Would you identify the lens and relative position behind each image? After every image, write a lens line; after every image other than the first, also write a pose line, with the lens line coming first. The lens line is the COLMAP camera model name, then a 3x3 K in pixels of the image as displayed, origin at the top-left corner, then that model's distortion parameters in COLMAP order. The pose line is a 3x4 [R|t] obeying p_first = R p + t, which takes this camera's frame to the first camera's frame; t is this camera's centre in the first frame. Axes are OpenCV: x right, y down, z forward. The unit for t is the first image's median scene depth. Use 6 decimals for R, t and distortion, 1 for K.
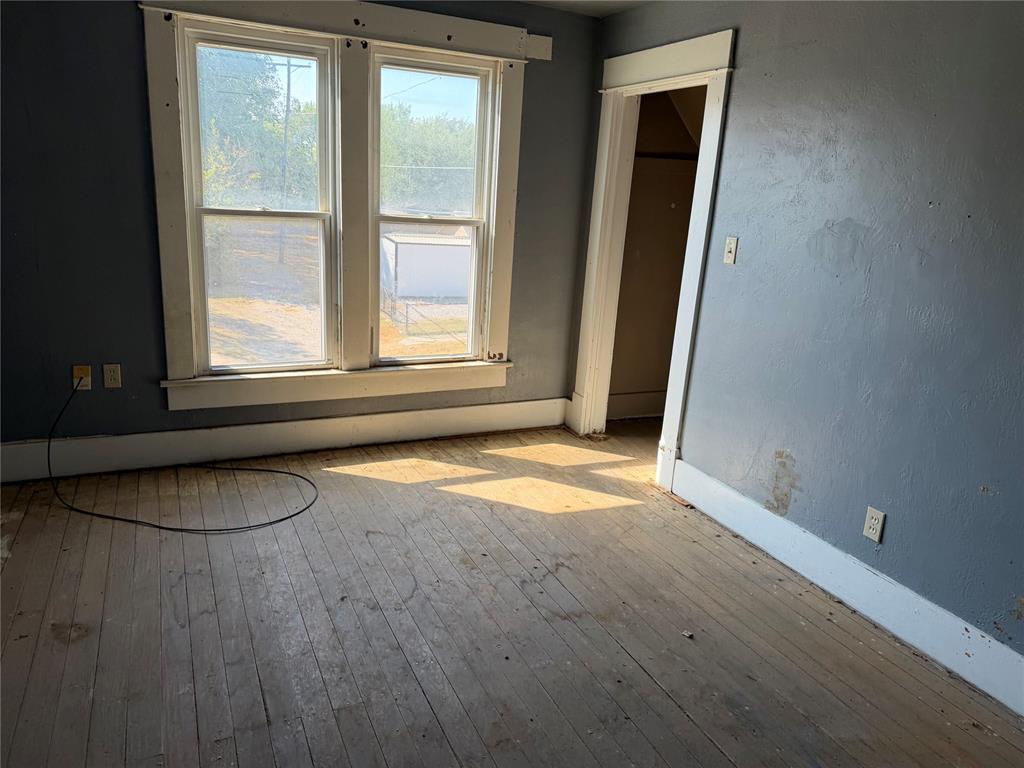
lens RADIAL K [[724.1, 0, 512.0], [0, 724.1, 384.0], [0, 0, 1]] dist [0.085675, -0.115587]
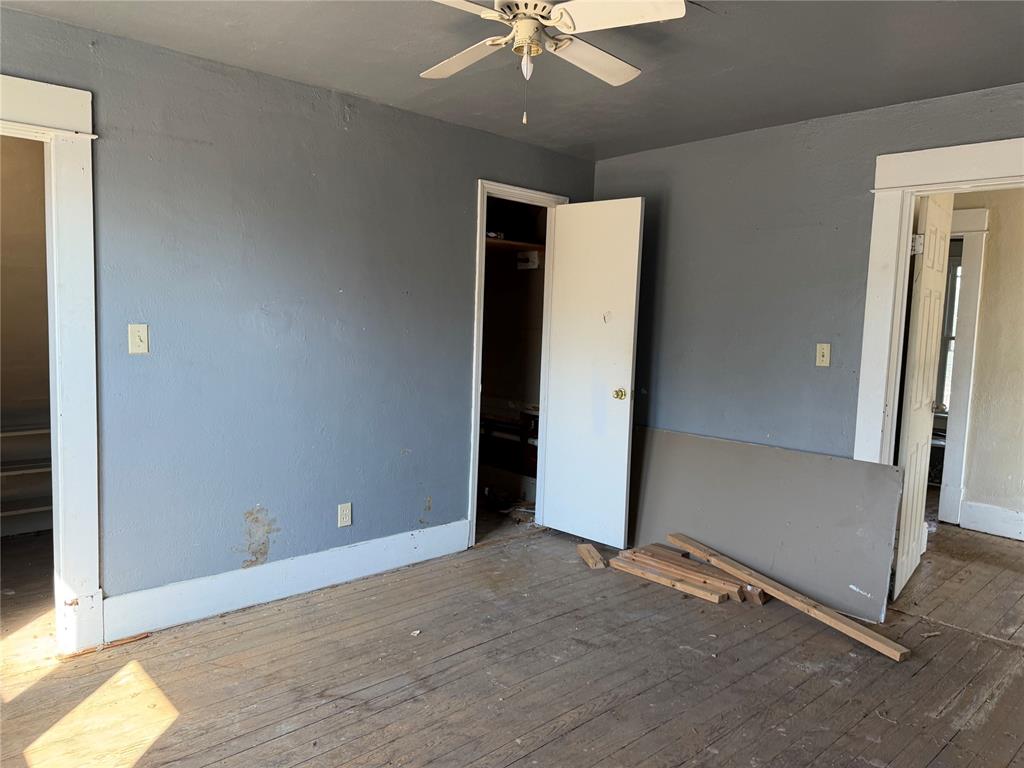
lens RADIAL K [[724.1, 0, 512.0], [0, 724.1, 384.0], [0, 0, 1]] dist [0.085675, -0.115587]
pose [[-0.317238, -0.164359, 0.933995, -0.796875], [0.190446, 0.953763, 0.232524, -0.285002], [-0.929027, 0.251641, -0.271268, 0.940375]]
